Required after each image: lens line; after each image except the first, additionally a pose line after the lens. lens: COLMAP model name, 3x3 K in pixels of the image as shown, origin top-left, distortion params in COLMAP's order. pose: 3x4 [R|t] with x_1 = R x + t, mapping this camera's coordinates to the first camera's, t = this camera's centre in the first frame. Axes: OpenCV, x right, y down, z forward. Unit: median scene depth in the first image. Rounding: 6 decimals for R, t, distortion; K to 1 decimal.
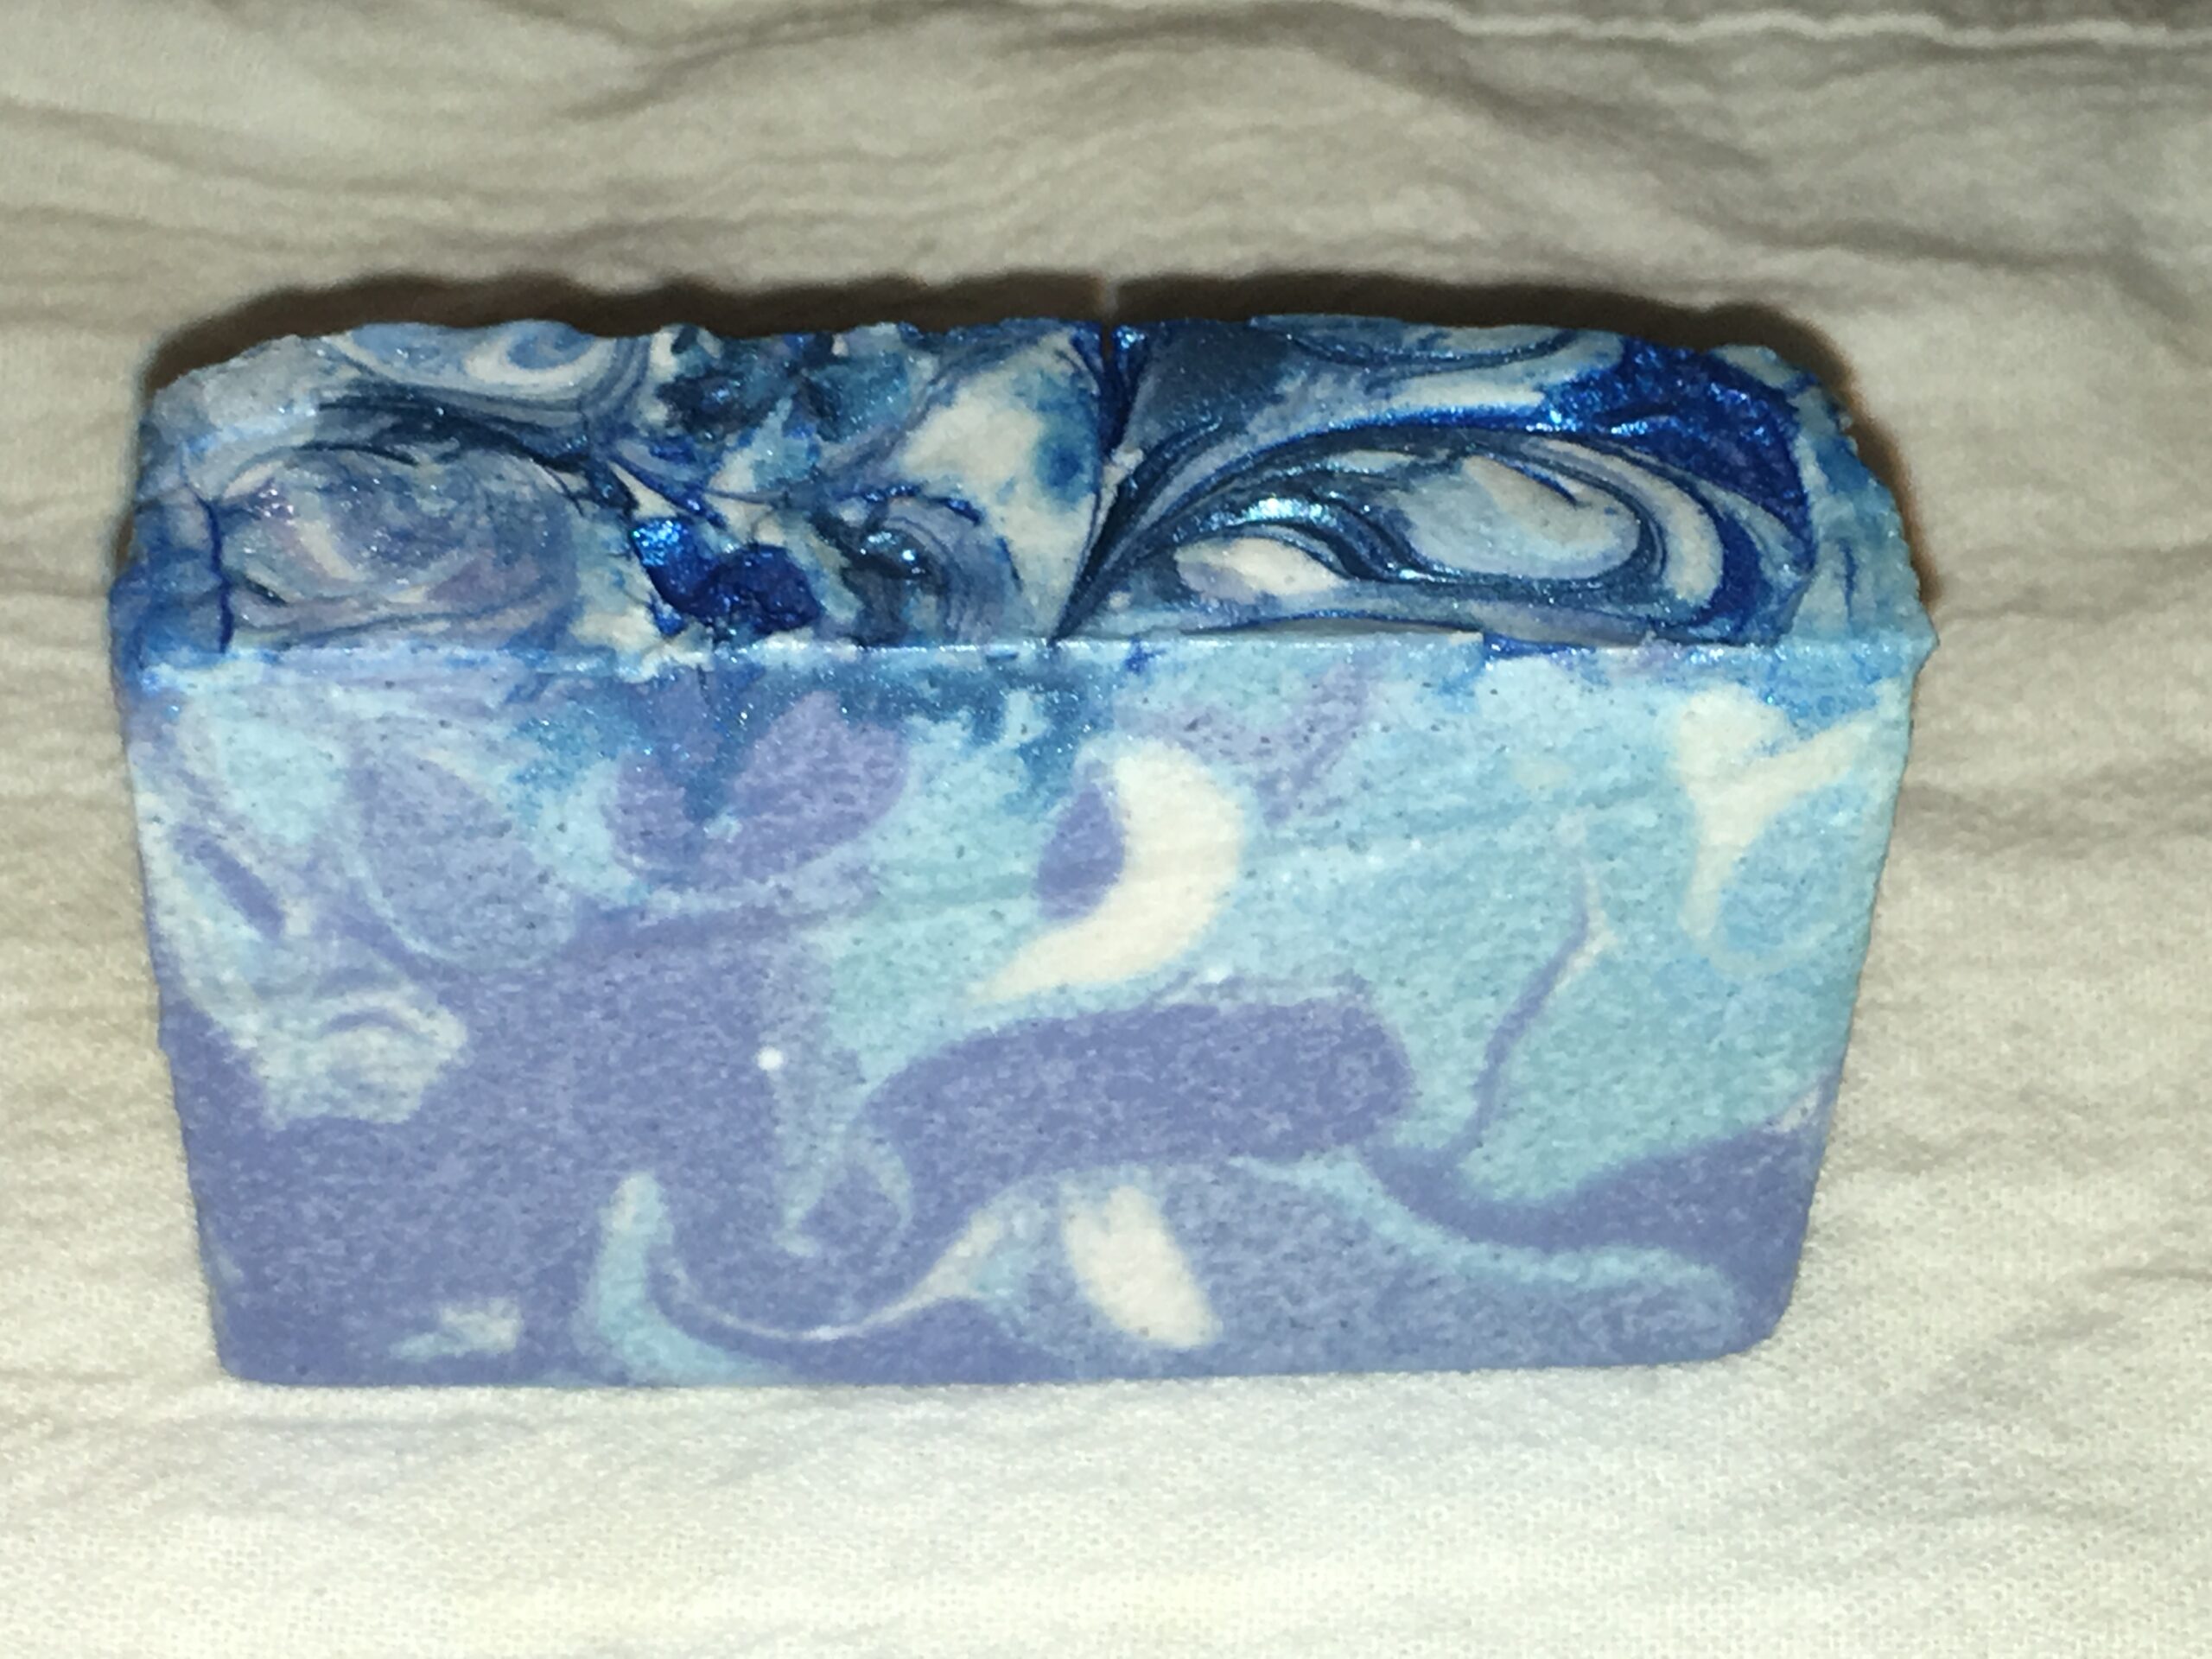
lens RADIAL K [[4935.9, 0, 1106.0], [0, 4935.9, 829.5], [0, 0, 1]] dist [-0.028309, 0.274250]
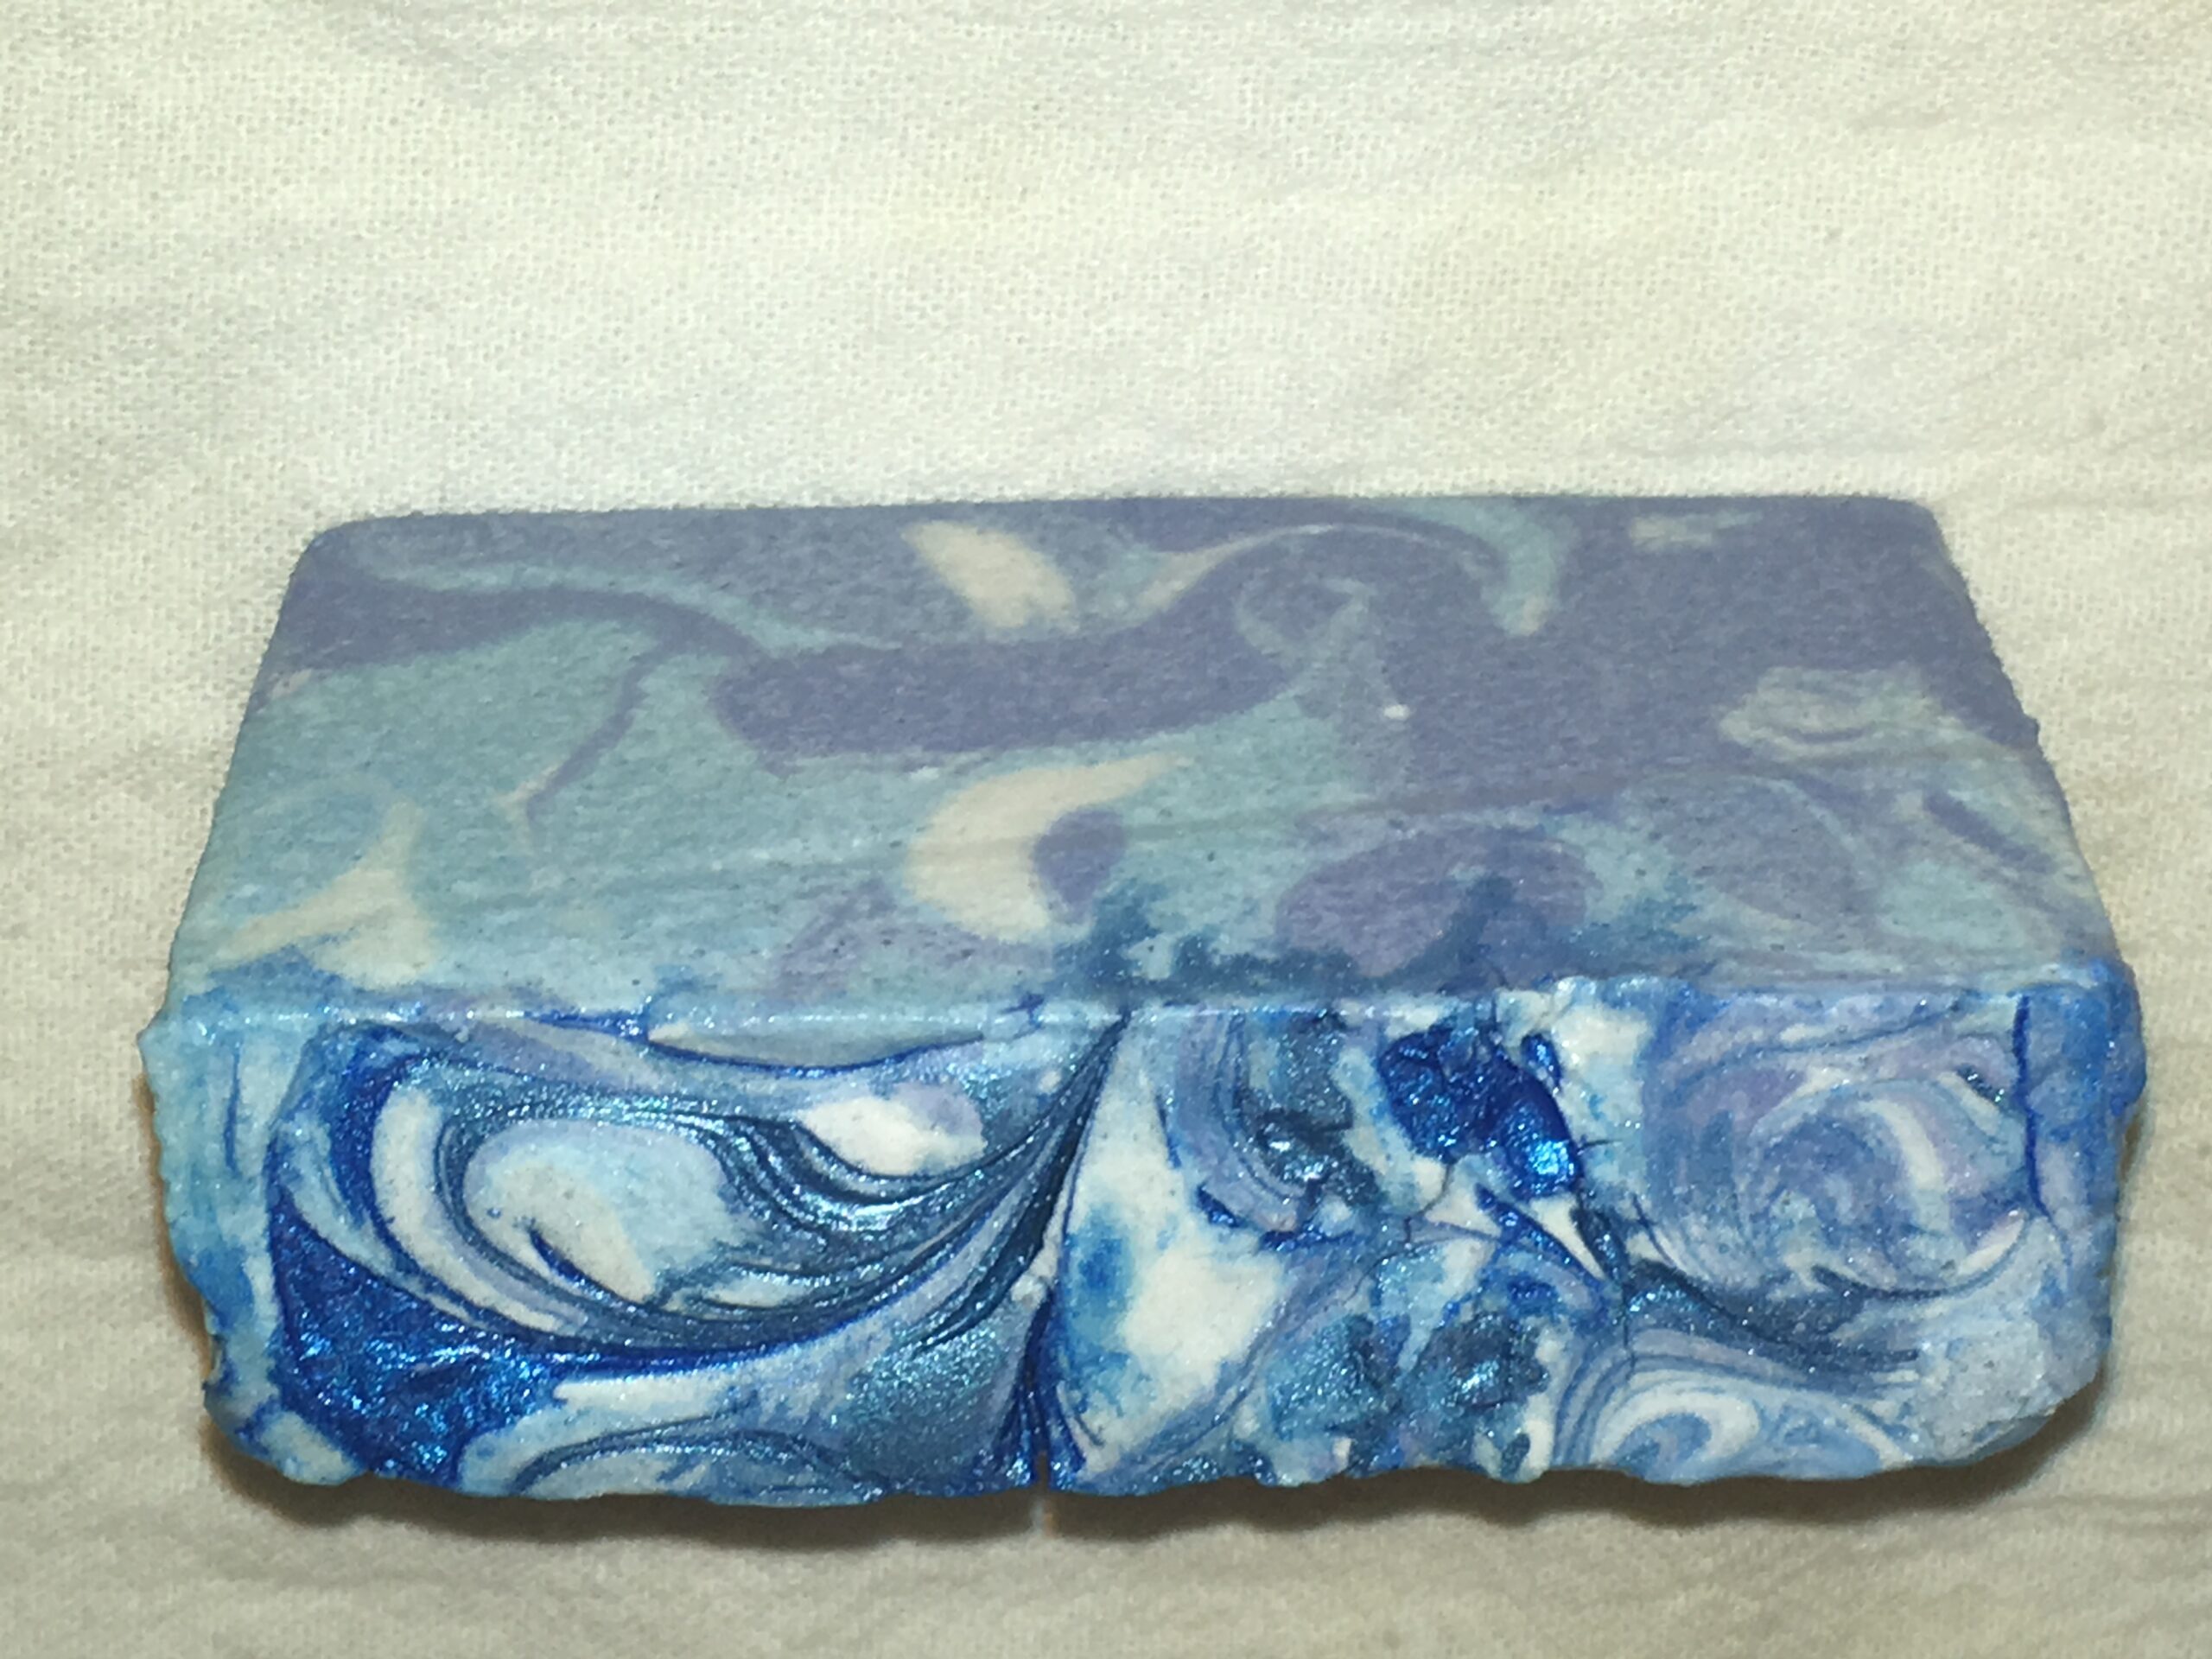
lens RADIAL K [[4935.9, 0, 1106.0], [0, 4935.9, 829.5], [0, 0, 1]] dist [-0.028309, 0.274250]
pose [[-0.997443, -0.014306, -0.070023, 0.054693], [-0.008622, -0.948521, 0.316598, -0.281109], [-0.070948, 0.316392, 0.945972, 0.121219]]
